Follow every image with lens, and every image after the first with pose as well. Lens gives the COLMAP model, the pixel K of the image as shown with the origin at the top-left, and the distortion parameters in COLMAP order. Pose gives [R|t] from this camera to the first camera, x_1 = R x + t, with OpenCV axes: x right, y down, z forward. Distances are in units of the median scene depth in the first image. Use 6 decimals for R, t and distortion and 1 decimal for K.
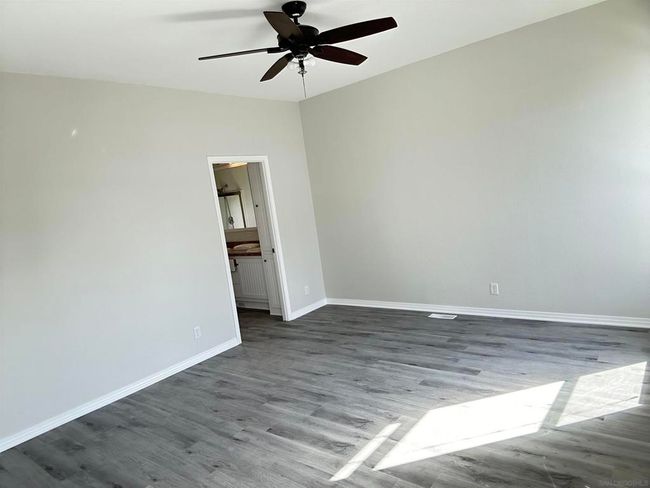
lens RADIAL K [[442.8, 0, 324.2], [0, 442.8, 239.7], [0, 0, 1]] dist [0.109818, -0.133680]
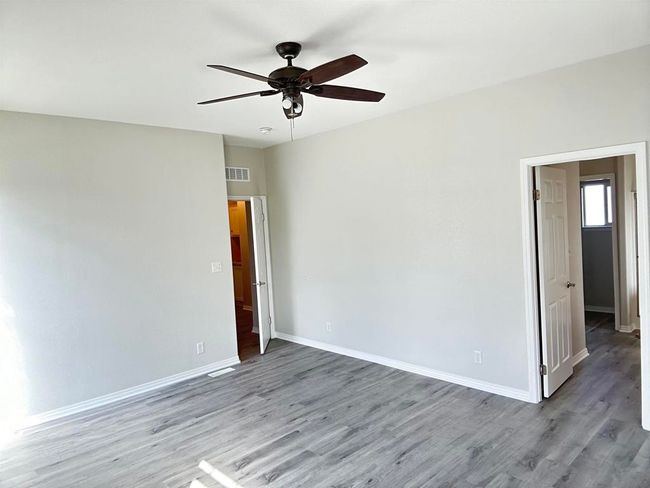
lens RADIAL K [[442.8, 0, 324.2], [0, 442.8, 239.7], [0, 0, 1]] dist [0.109818, -0.133680]
pose [[-0.119105, 0.182861, -0.975898, 0.734096], [-0.031972, 0.981678, 0.187846, -0.231421], [0.992367, 0.053575, -0.111077, 0.934082]]
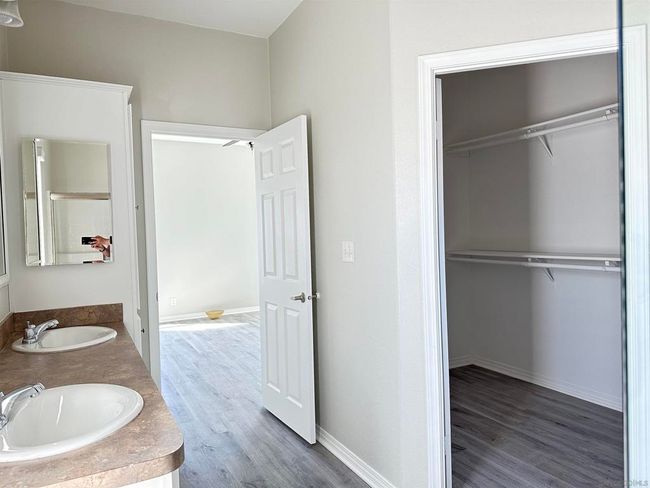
lens RADIAL K [[455.2, 0, 321.2], [0, 455.2, 245.5], [0, 0, 1]] dist [0.084418, -0.110958]
pose [[-0.905038, 0.147019, 0.399113, -0.767934], [0.195393, 0.977197, 0.083115, -0.065899], [-0.377793, 0.153206, -0.913127, 2.072237]]
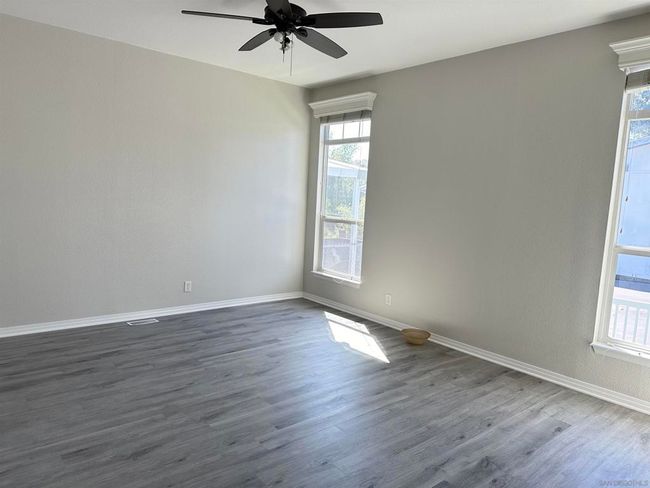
lens RADIAL K [[455.2, 0, 321.2], [0, 455.2, 245.5], [0, 0, 1]] dist [0.084418, -0.110958]
pose [[0.180751, 0.038822, 0.982762, -0.805077], [0.031639, 0.998474, -0.045262, 0.086912], [-0.983020, 0.039275, 0.179247, 0.589199]]
